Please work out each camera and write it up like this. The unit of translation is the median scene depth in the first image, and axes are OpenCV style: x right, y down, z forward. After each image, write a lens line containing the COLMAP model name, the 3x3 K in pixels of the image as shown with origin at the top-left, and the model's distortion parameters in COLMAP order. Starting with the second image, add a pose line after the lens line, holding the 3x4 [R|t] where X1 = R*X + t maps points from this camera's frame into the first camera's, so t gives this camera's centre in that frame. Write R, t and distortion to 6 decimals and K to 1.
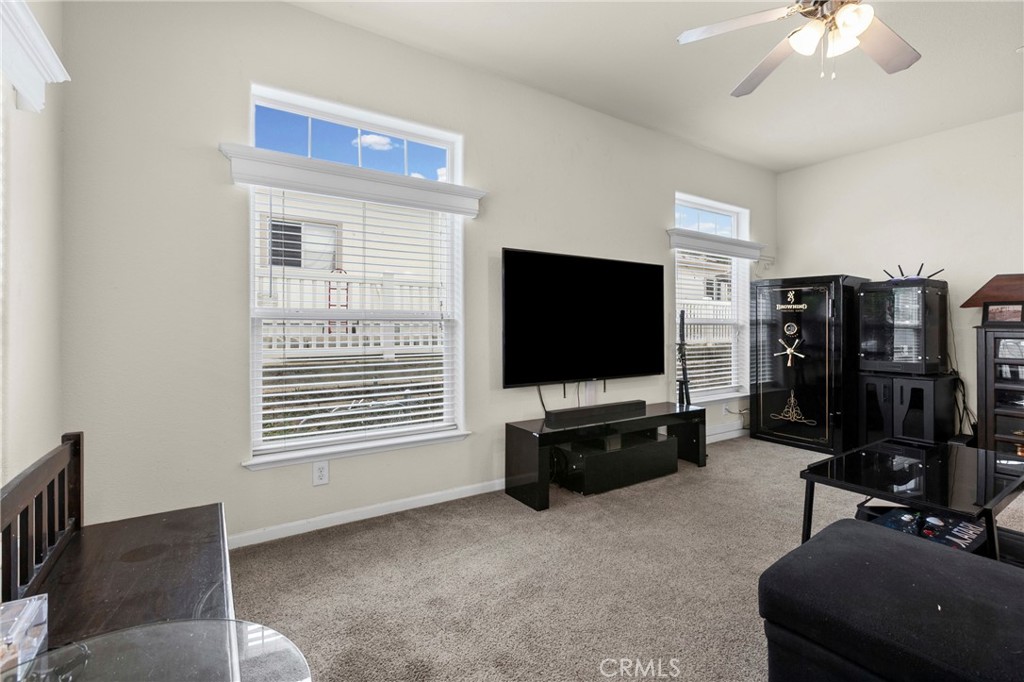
lens RADIAL K [[454.1, 0, 513.7], [0, 454.1, 330.4], [0, 0, 1]] dist [0.000660, -0.000117]
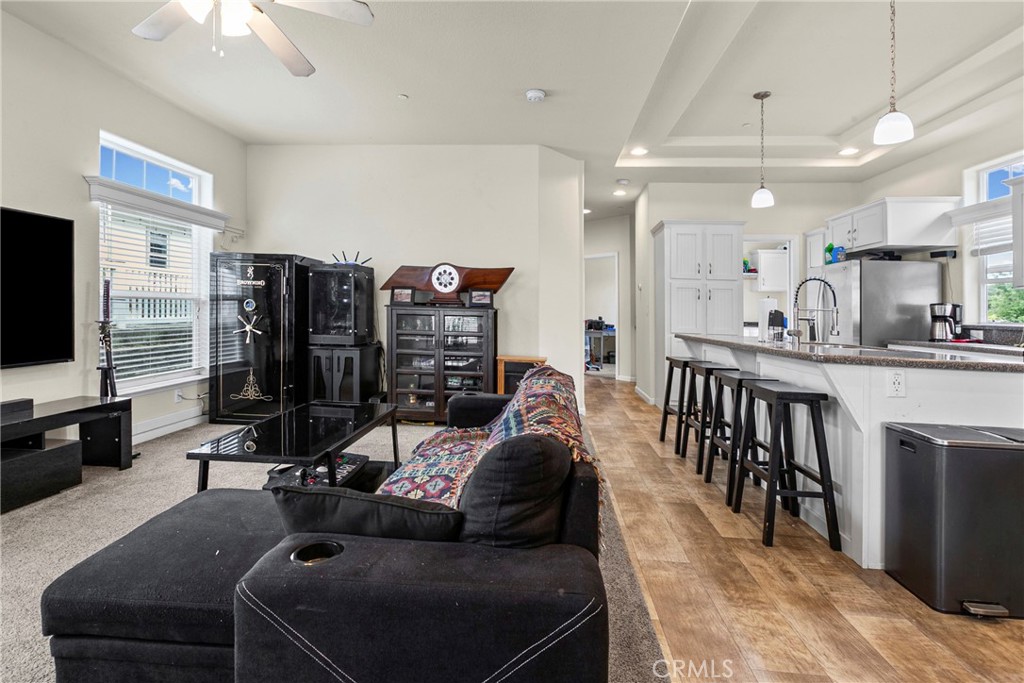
lens RADIAL K [[491.6, 0, 508.1], [0, 491.6, 307.1], [0, 0, 1]] dist [-0.008368, 0.000961]
pose [[0.618519, 0.011909, 0.785679, 0.130912], [-0.009686, 0.999925, -0.007531, 0.003138], [-0.785710, -0.002952, 0.618588, -0.092815]]
